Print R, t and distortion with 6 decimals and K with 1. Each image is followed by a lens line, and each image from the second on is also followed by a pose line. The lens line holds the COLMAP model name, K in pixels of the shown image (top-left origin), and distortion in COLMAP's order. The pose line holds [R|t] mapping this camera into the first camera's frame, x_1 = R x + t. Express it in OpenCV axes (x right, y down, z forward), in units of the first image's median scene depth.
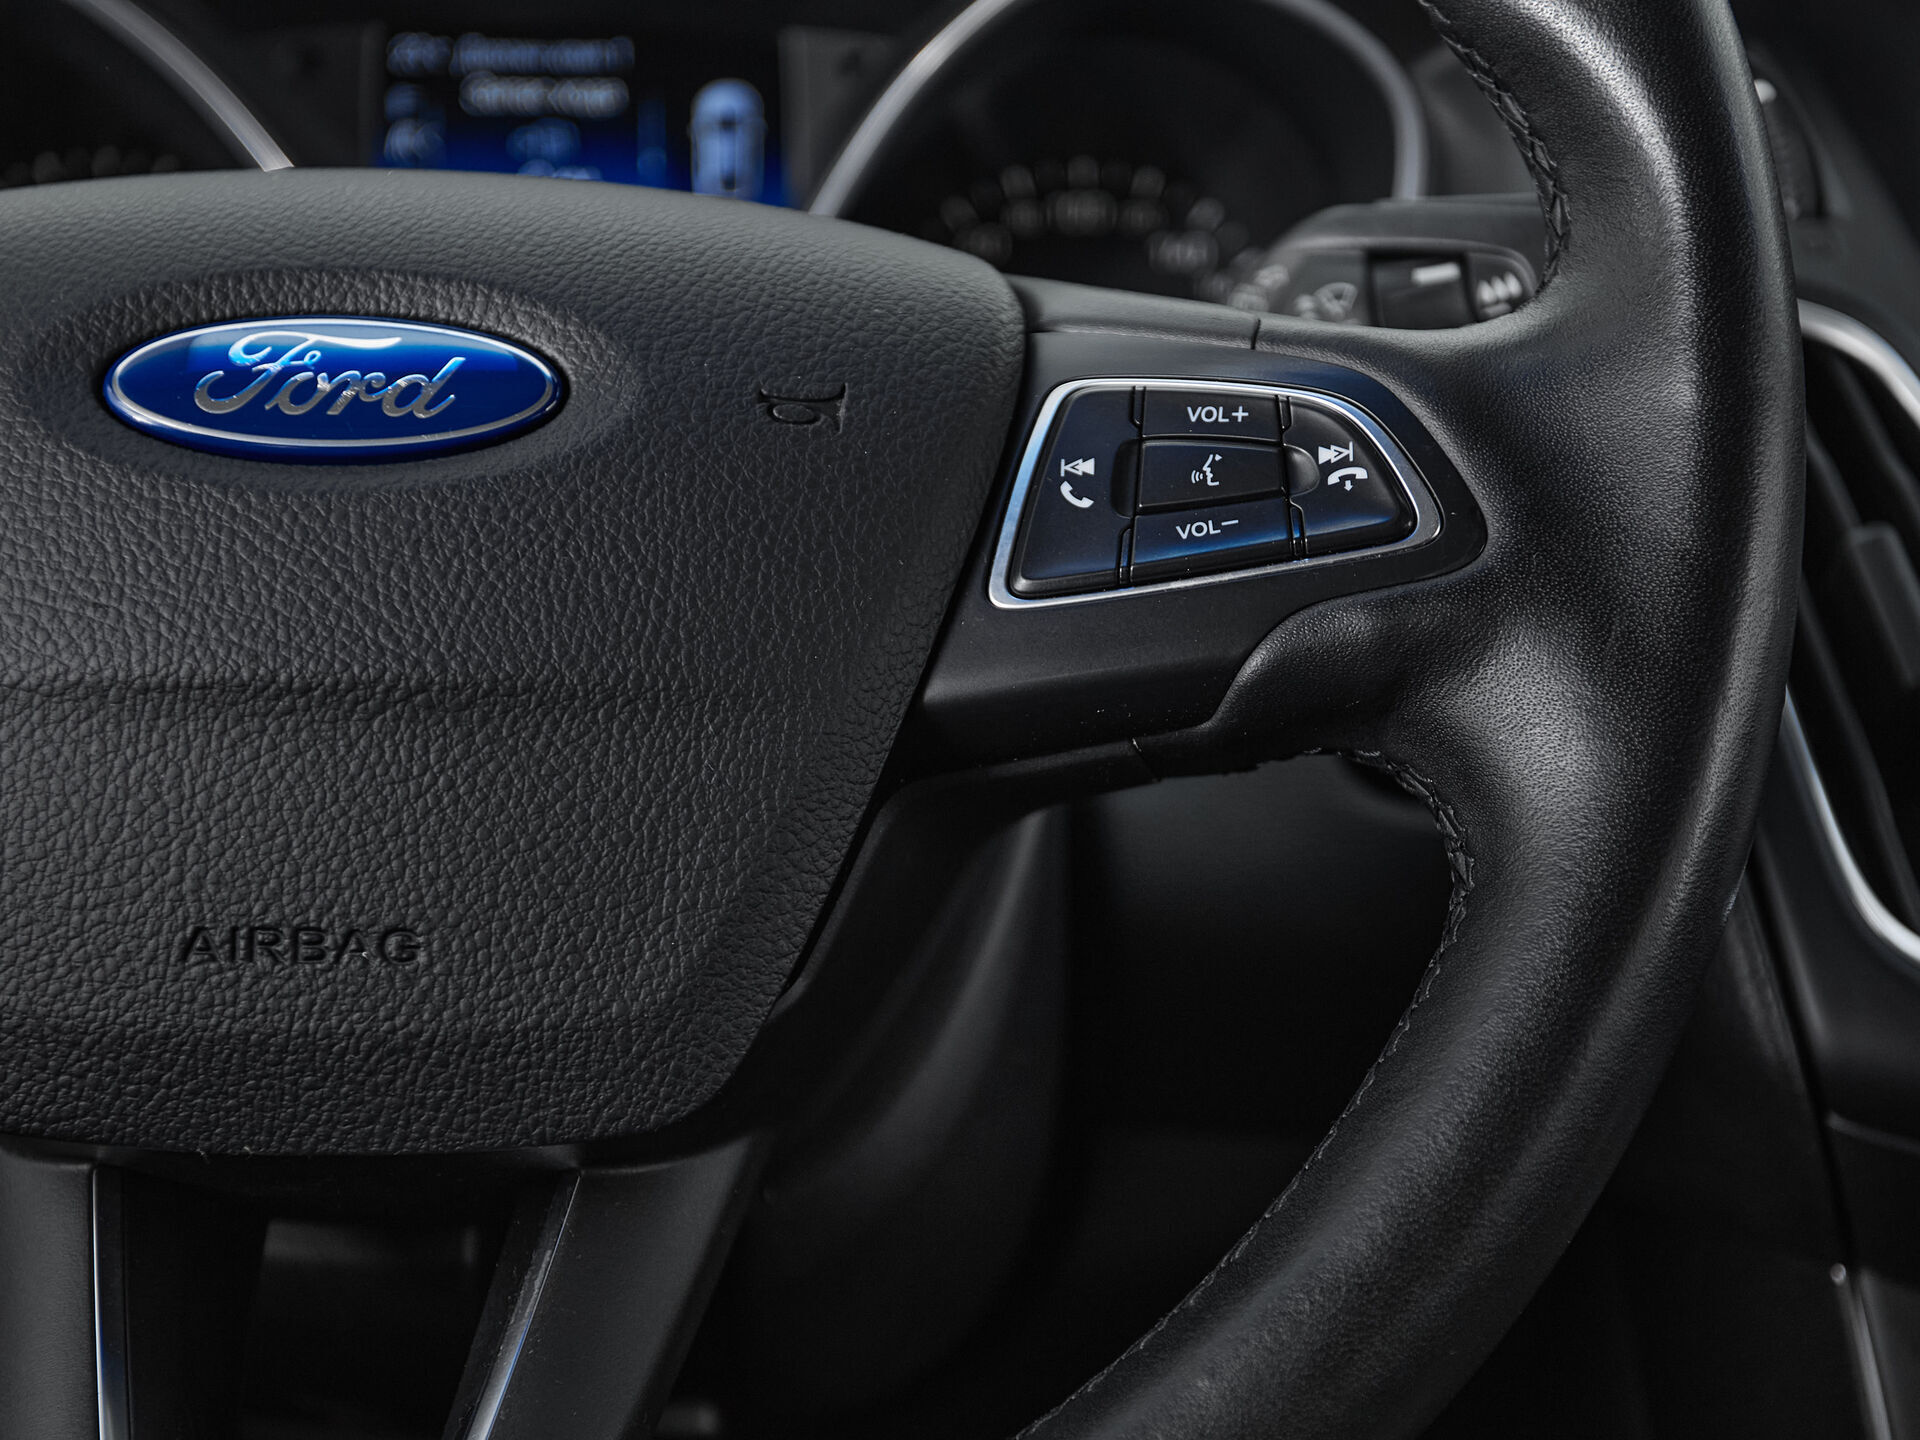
lens RADIAL K [[2959.6, 0, 1009.7], [0, 2959.6, 910.2], [0, 0, 1]] dist [0.006349, 0.162231]
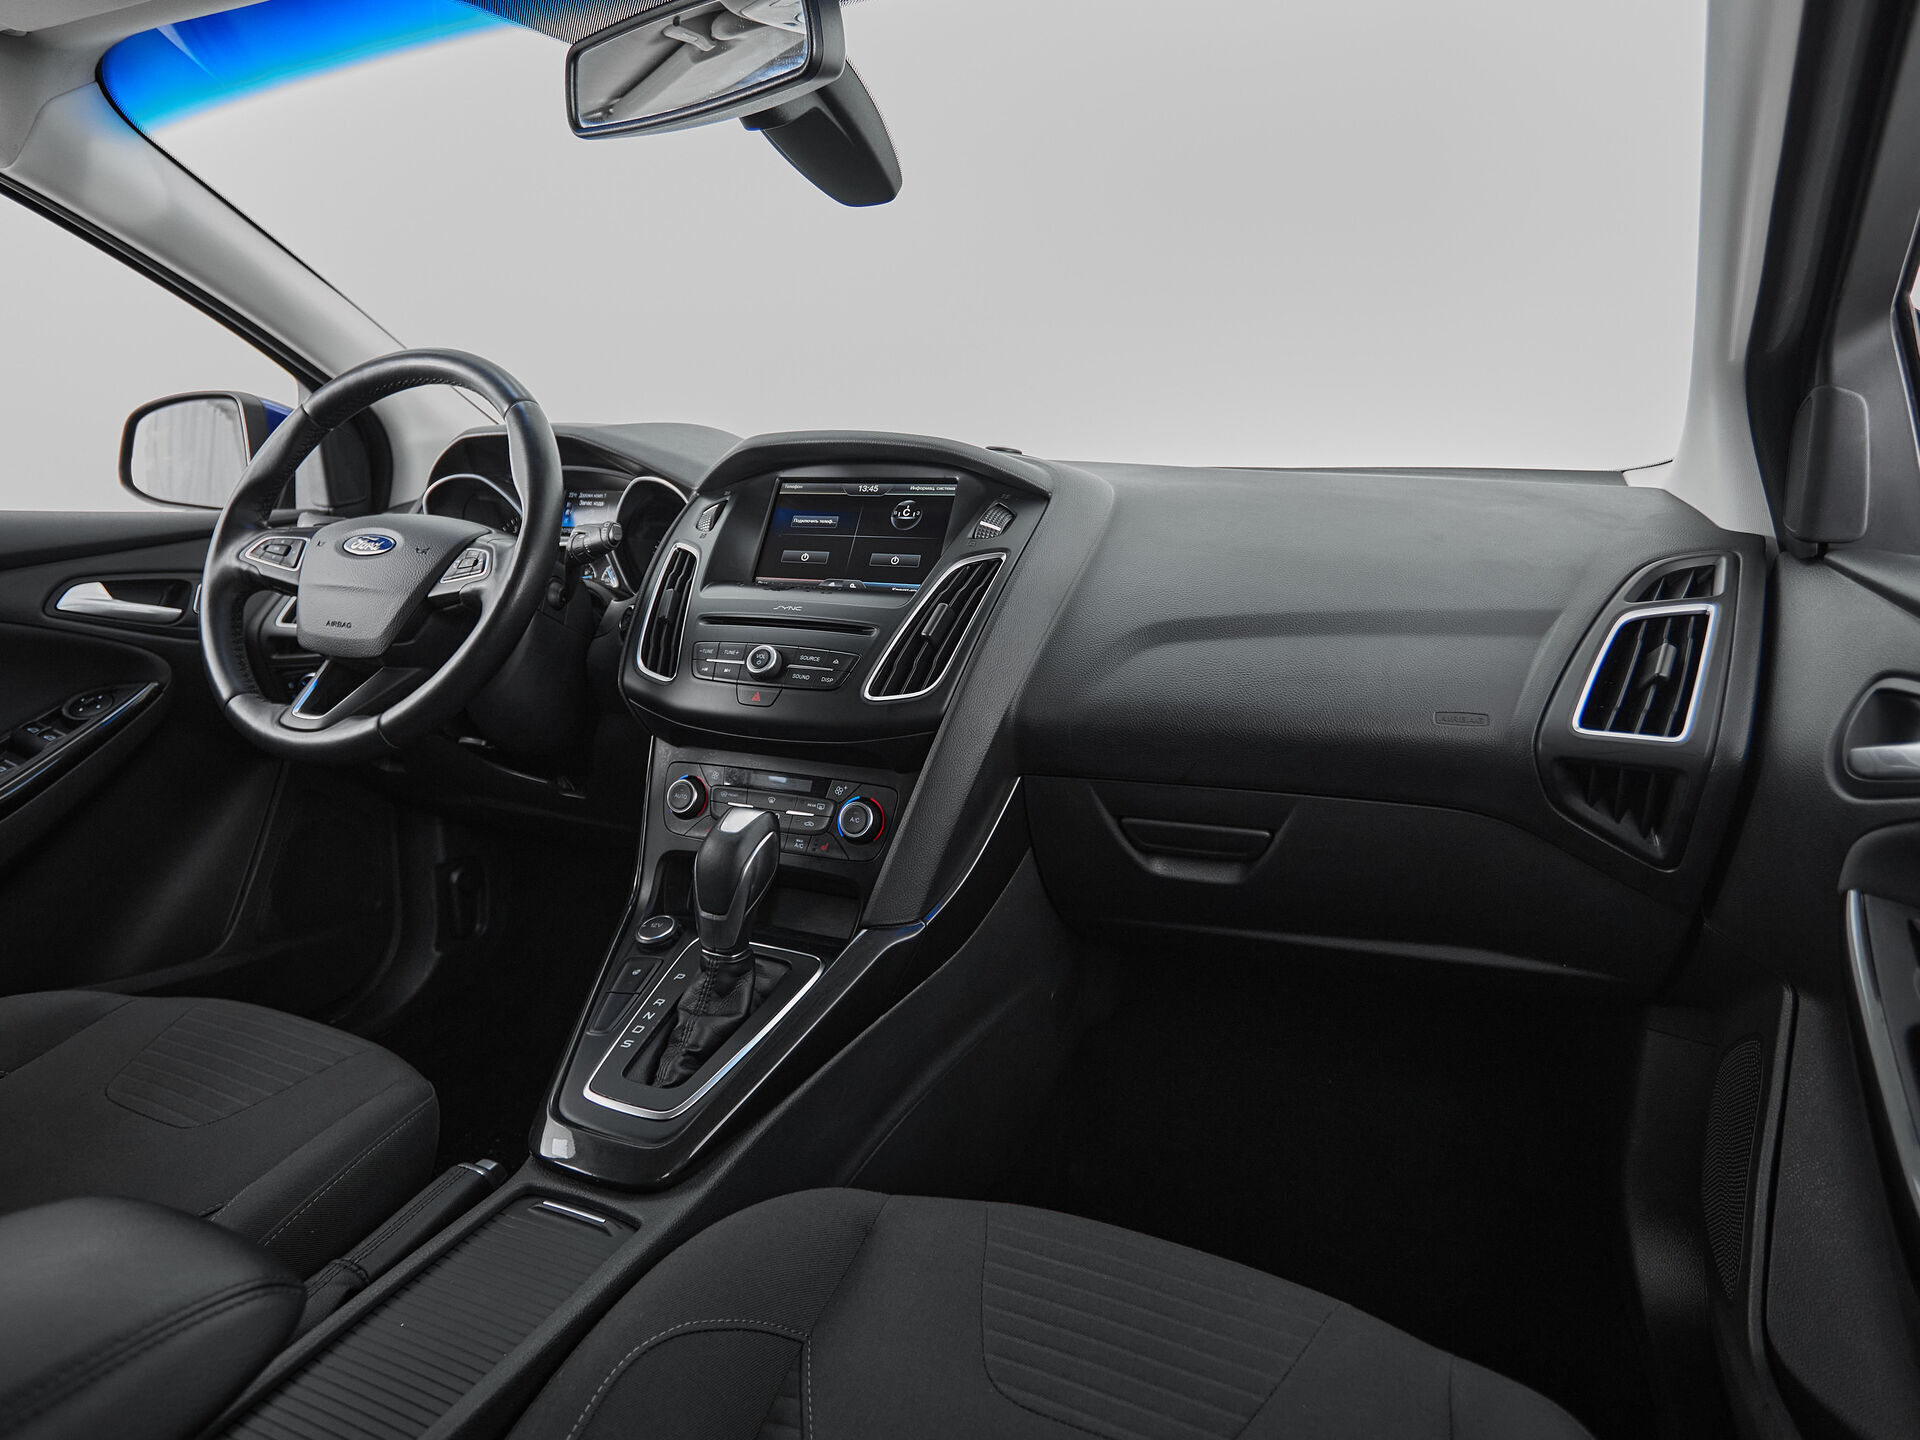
lens RADIAL K [[1162.0, 0, 911.4], [0, 1162.0, 678.9], [0, 0, 1]] dist [0.000118, -0.000283]
pose [[0.899799, 0.079492, -0.429001, 2.063526], [-0.129947, 0.987466, -0.089581, 0.199800], [0.416503, 0.136352, 0.898851, -0.813217]]
